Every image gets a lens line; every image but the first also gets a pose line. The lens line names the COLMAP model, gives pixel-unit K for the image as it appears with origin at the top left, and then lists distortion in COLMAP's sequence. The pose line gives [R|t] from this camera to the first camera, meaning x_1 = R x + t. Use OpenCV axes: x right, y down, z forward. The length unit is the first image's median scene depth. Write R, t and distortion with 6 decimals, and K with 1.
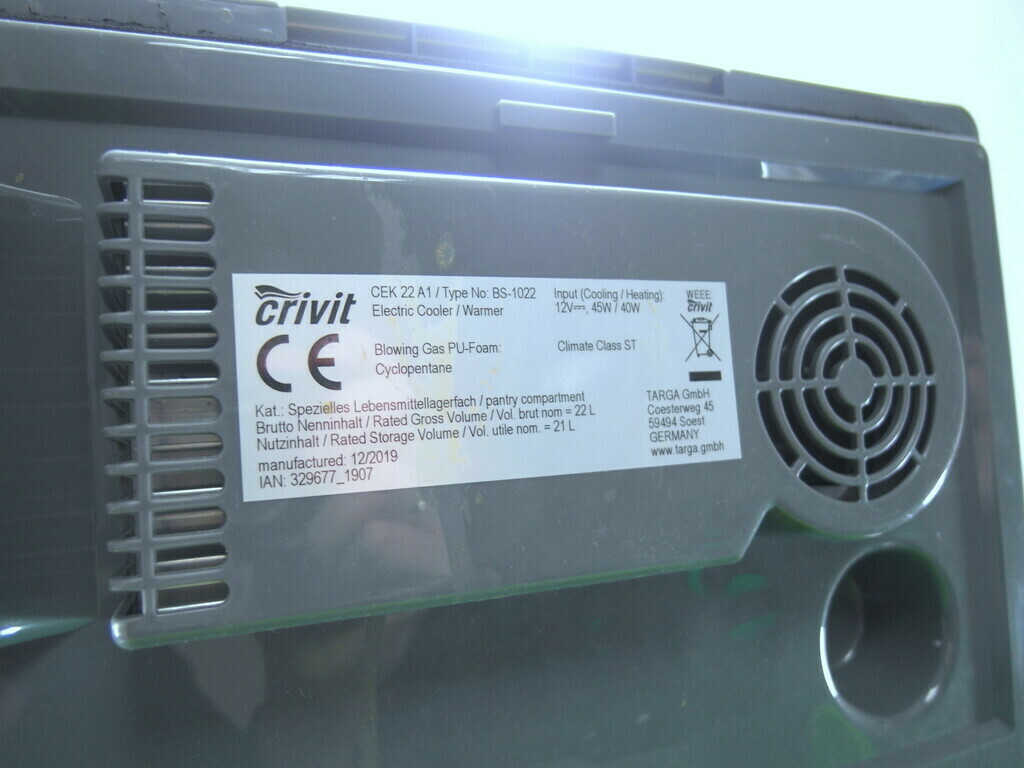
lens RADIAL K [[707.6, 0, 512.6], [0, 707.6, 384.1], [0, 0, 1]] dist [-0.036517, 0.000866]
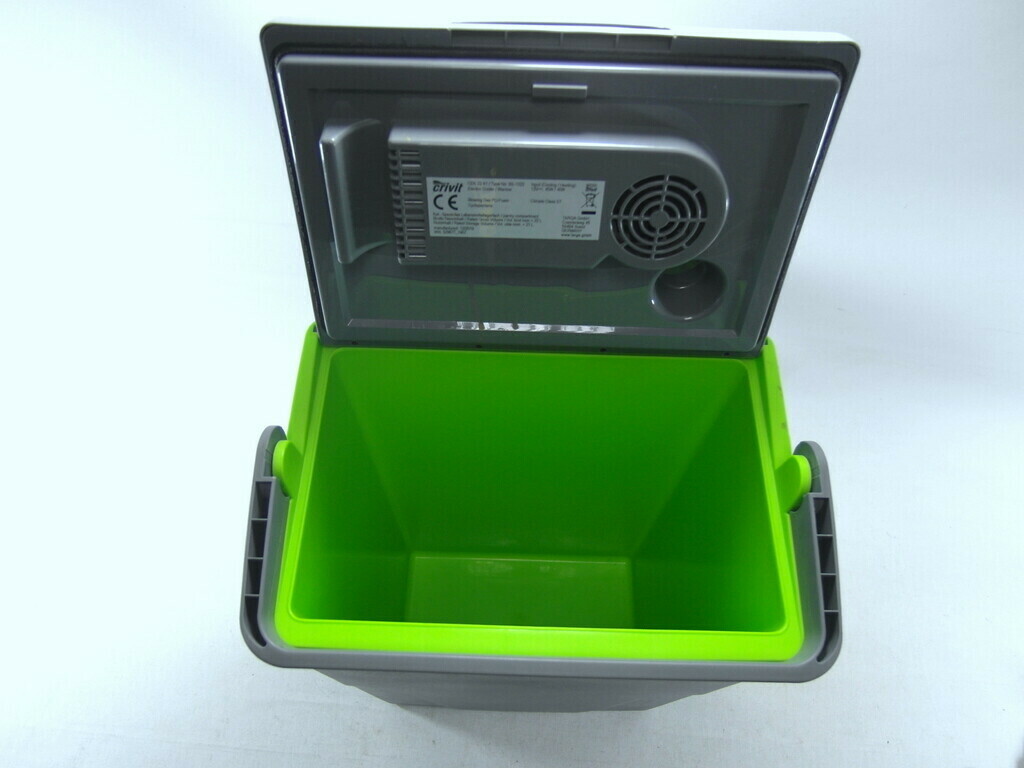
lens RADIAL K [[707.6, 0, 509.5], [0, 707.6, 384.1], [0, 0, 1]] dist [-0.036517, 0.000866]
pose [[0.934626, 0.302754, -0.186585, 0.759253], [-0.067931, 0.666980, 0.741973, -1.715982], [0.349083, -0.680792, 0.643943, -1.434770]]
